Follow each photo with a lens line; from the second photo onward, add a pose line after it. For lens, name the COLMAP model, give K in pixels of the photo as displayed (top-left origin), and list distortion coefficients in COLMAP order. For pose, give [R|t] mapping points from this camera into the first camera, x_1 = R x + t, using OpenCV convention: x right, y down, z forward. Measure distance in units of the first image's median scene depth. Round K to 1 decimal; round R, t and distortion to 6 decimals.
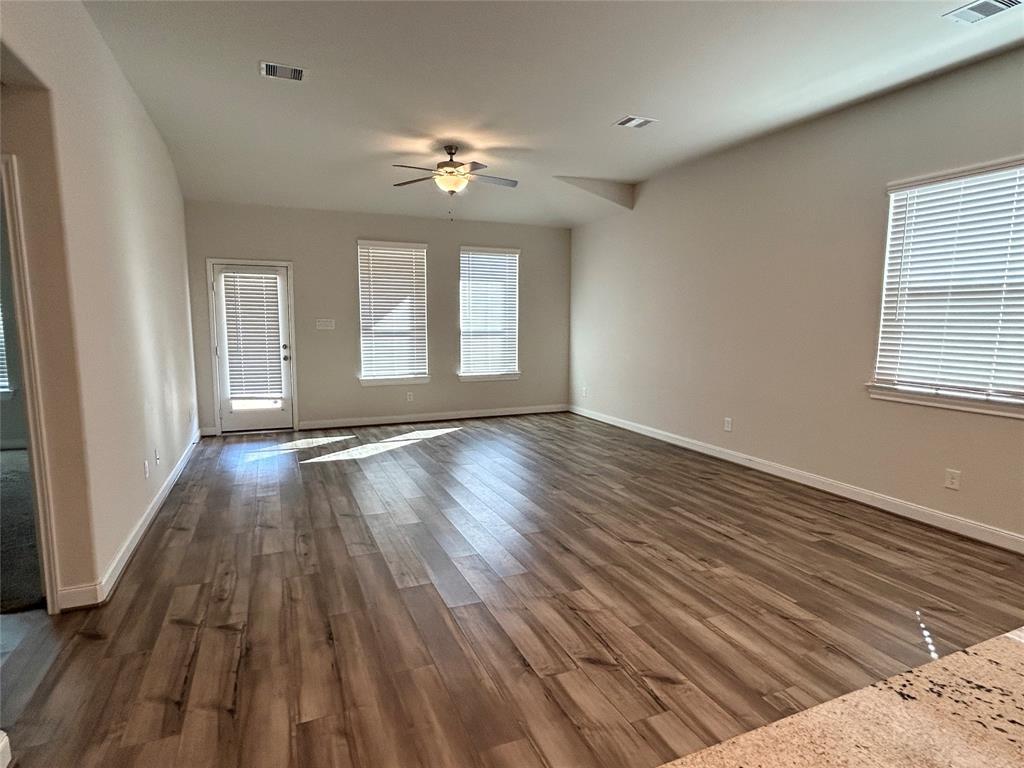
lens RADIAL K [[563.2, 0, 515.3], [0, 563.2, 386.3], [0, 0, 1]] dist [-0.007815, 0.005697]
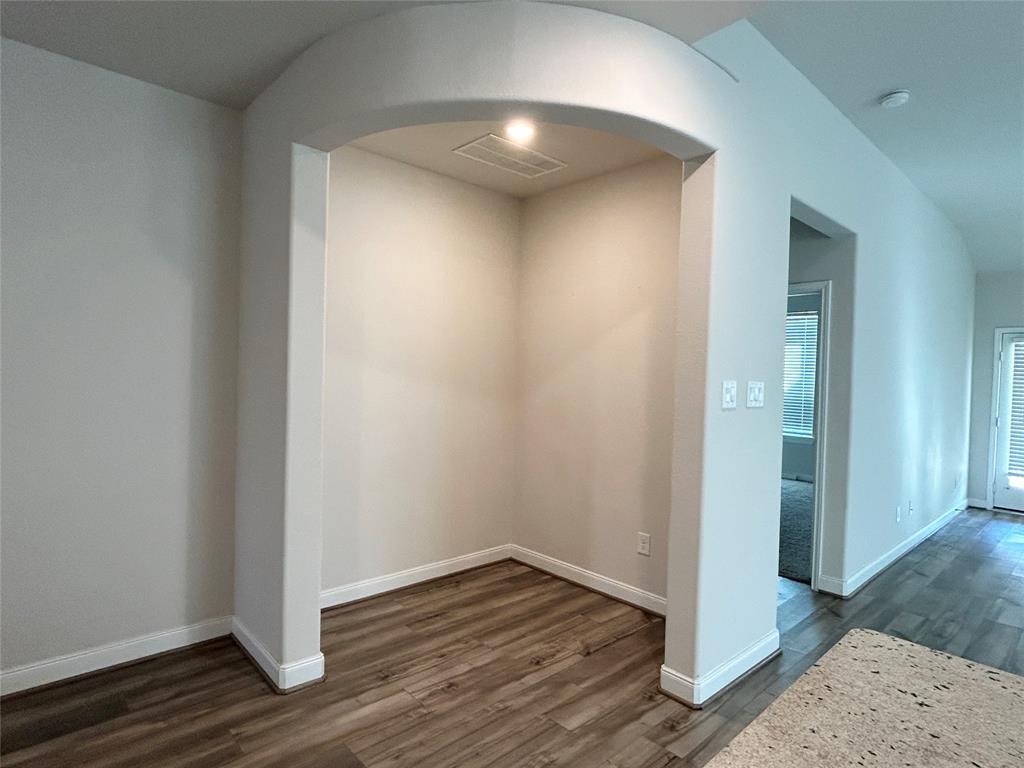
lens RADIAL K [[563.2, 0, 510.8], [0, 563.2, 385.6], [0, 0, 1]] dist [-0.007815, 0.005697]
pose [[0.326377, 0.027260, -0.944846, 0.138358], [-0.138011, 0.990246, -0.019103, 0.011361], [0.935110, 0.136634, 0.326956, -0.137171]]
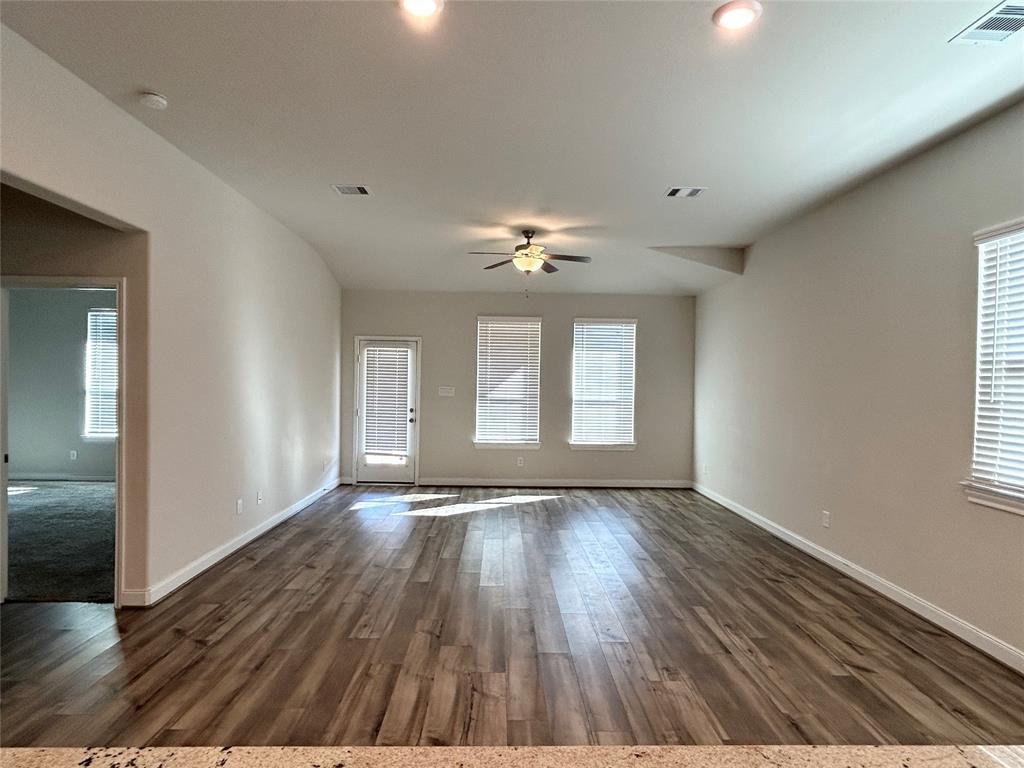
lens RADIAL K [[563.2, 0, 512.5], [0, 563.2, 385.9], [0, 0, 1]] dist [-0.007815, 0.005697]
pose [[0.926287, 0.013265, -0.376585, 0.281072], [-0.056485, 0.992976, -0.103960, -0.017300], [0.372561, 0.117568, 0.920530, 0.031076]]
